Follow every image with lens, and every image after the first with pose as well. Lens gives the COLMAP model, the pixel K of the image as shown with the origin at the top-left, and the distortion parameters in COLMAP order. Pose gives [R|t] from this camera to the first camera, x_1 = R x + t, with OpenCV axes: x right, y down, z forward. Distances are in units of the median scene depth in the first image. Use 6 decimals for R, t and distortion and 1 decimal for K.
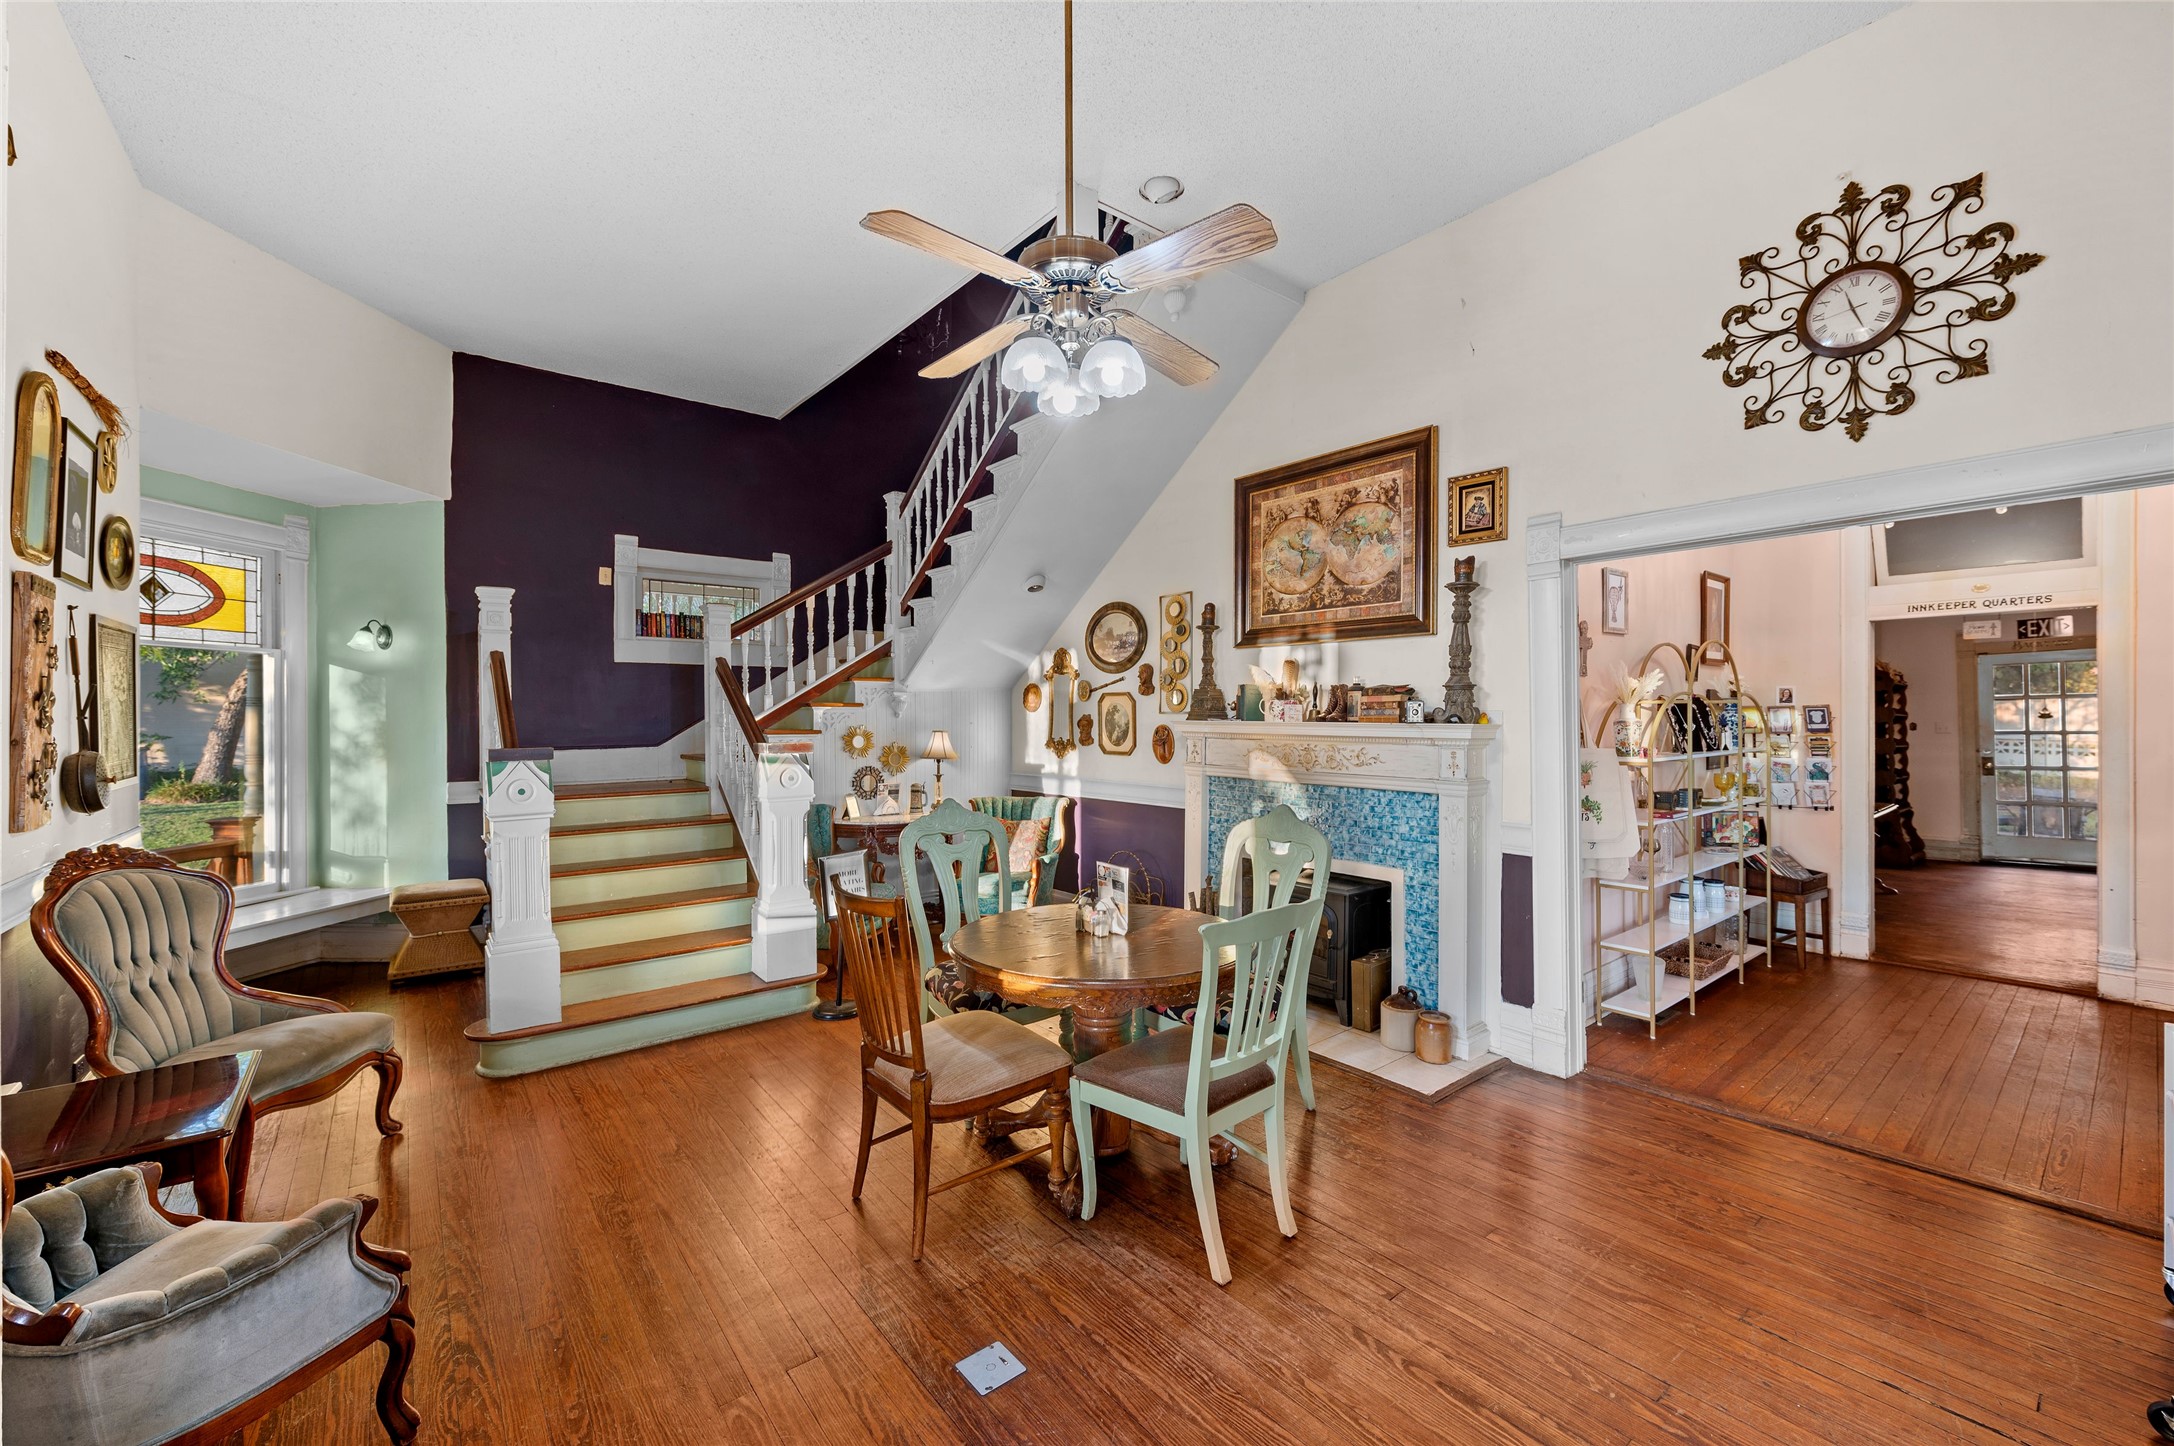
lens RADIAL K [[875.7, 0, 1087.0], [0, 875.7, 723.0], [0, 0, 1]] dist [-0.001888, -0.000610]
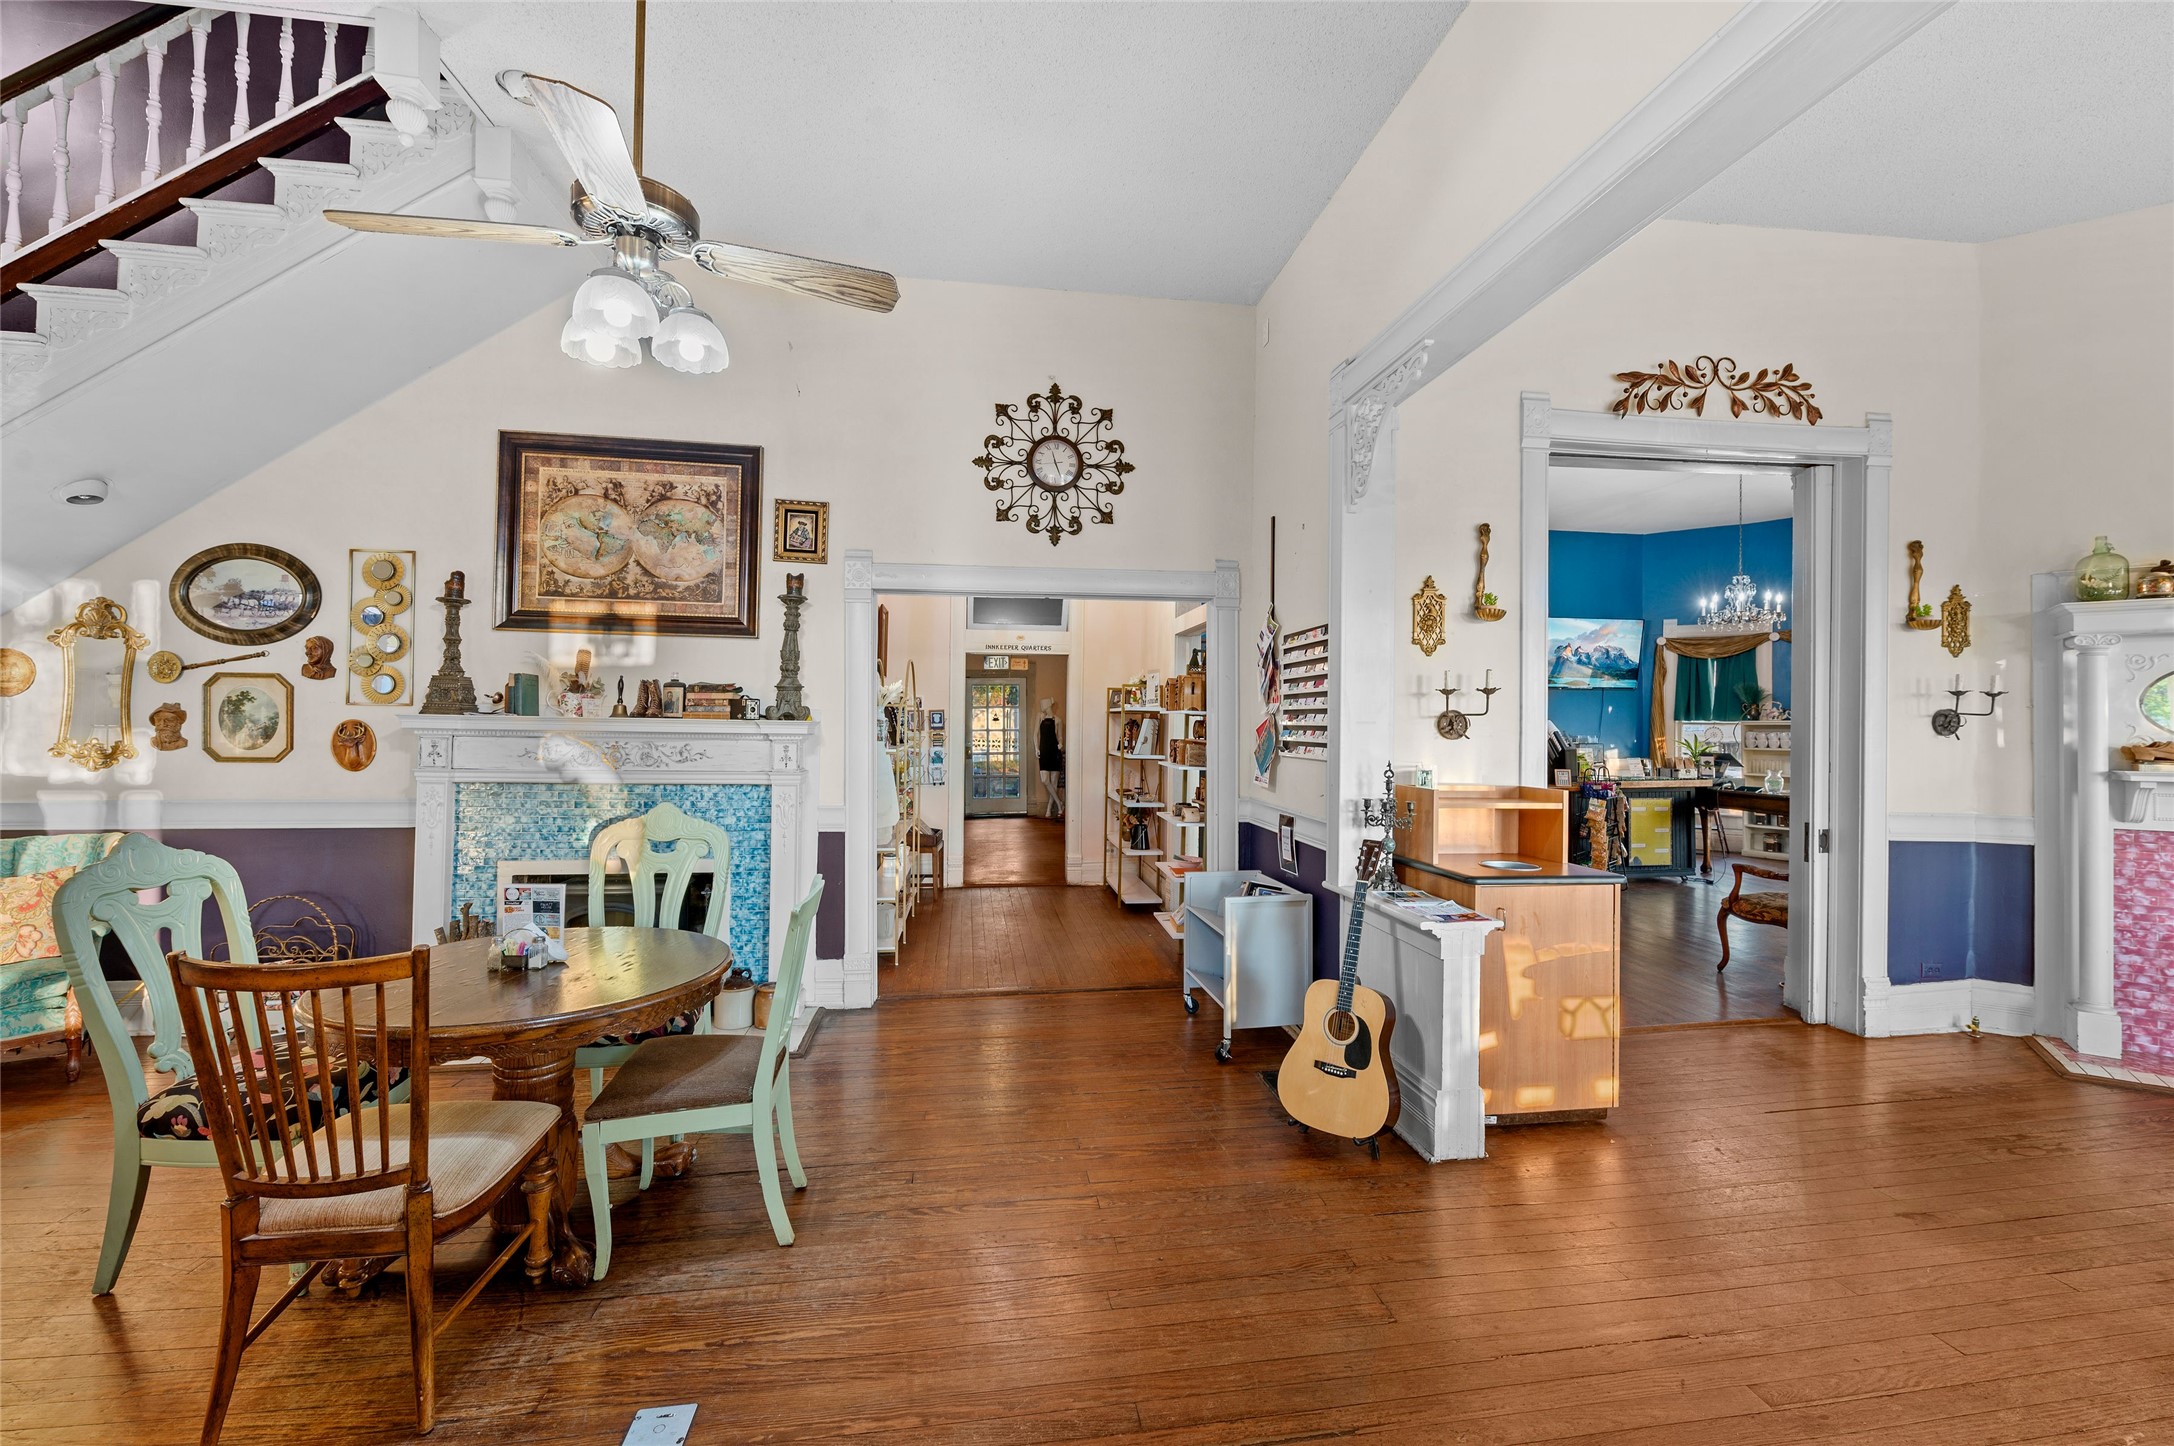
lens RADIAL K [[910.0, 0, 1087.0], [0, 910.0, 723.0], [0, 0, 1]] dist [-0.000325, -0.000051]
pose [[0.498612, 0.006448, 0.866801, -0.379066], [-0.005997, 0.999974, -0.003989, 0.005864], [-0.866805, -0.003210, 0.498637, 0.083415]]
